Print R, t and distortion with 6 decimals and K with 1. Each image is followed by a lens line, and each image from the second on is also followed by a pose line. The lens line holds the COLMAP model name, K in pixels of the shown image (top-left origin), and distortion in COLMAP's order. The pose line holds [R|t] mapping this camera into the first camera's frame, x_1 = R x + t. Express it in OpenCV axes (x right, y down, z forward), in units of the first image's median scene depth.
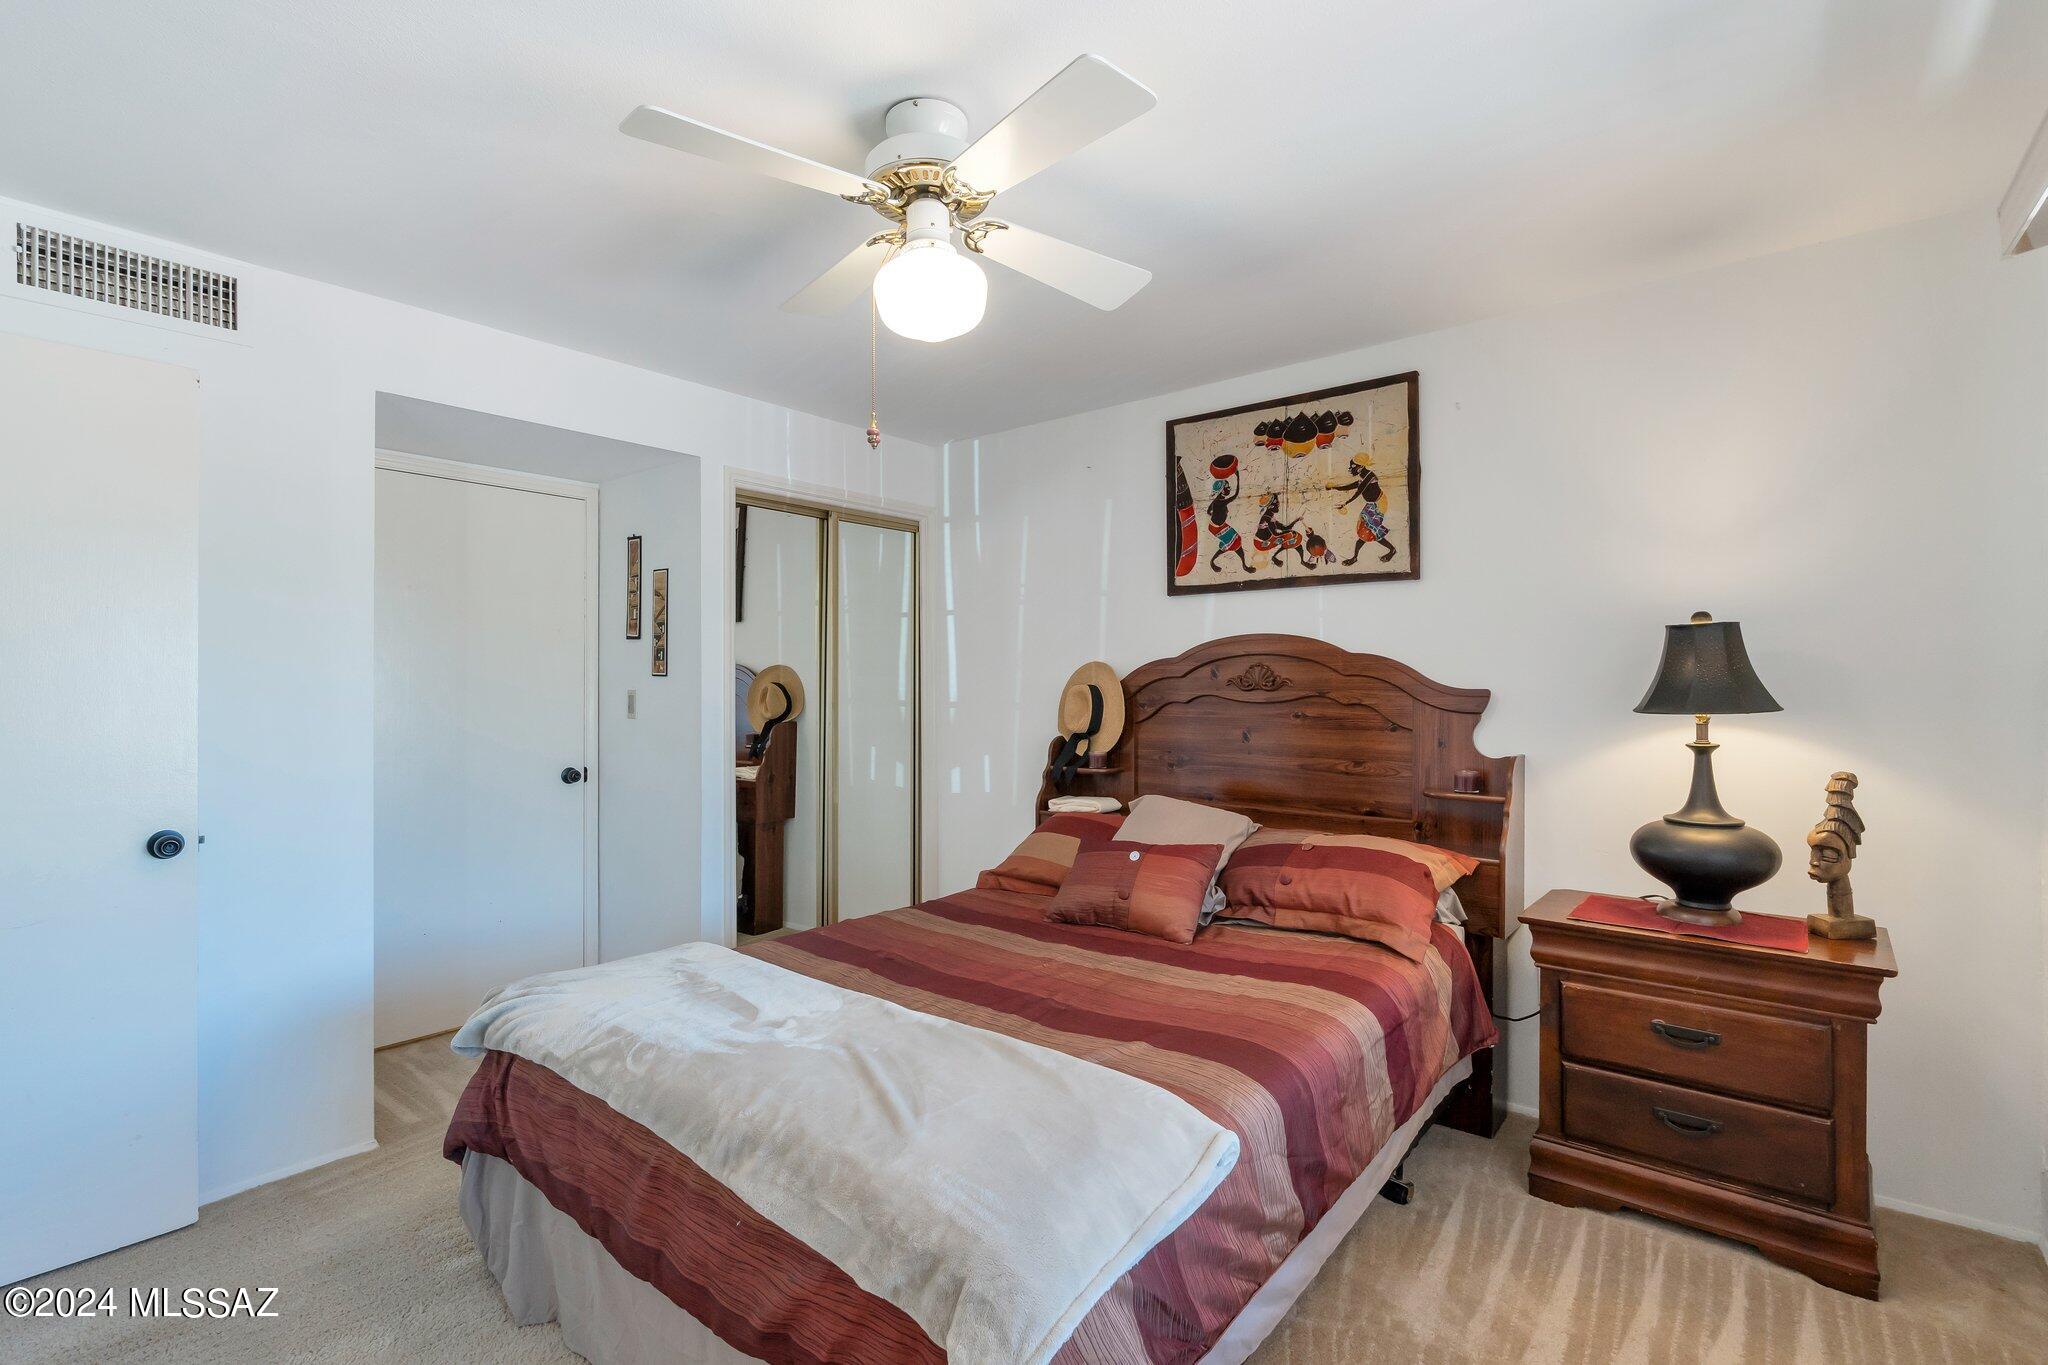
lens RADIAL K [[969.0, 0, 1018.8], [0, 969.0, 673.8], [0, 0, 1]] dist [-0.005806, 0.000275]
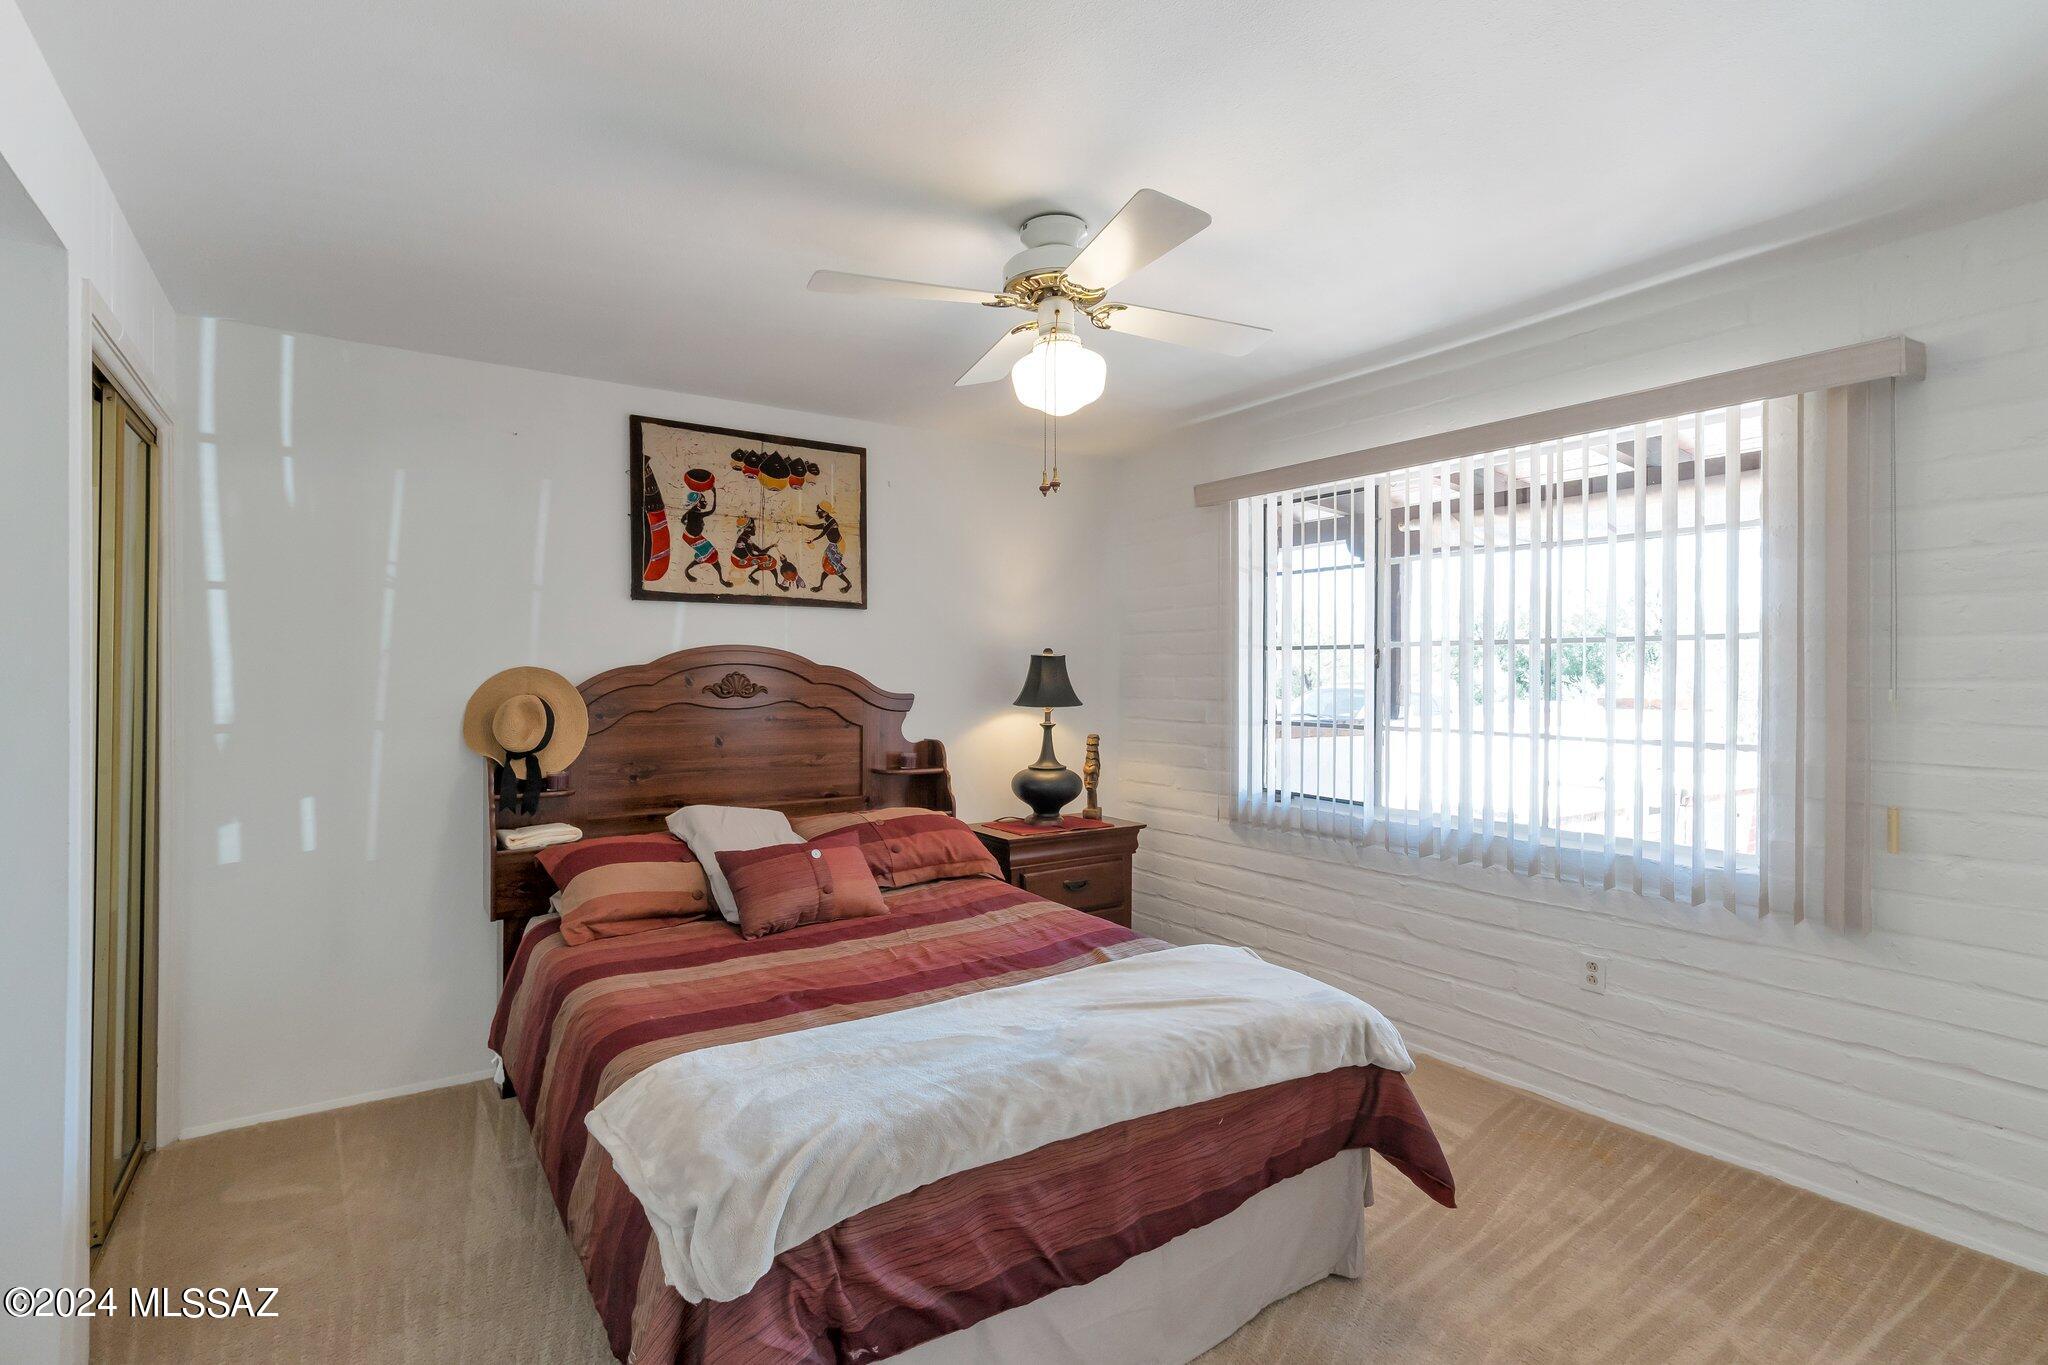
lens RADIAL K [[969.0, 0, 1022.7], [0, 969.0, 681.0], [0, 0, 1]] dist [-0.005806, 0.000275]
pose [[0.266301, -0.004079, 0.963881, -0.746595], [-0.010140, 0.999924, 0.007033, -0.012477], [-0.963837, -0.011647, 0.266239, 0.428003]]
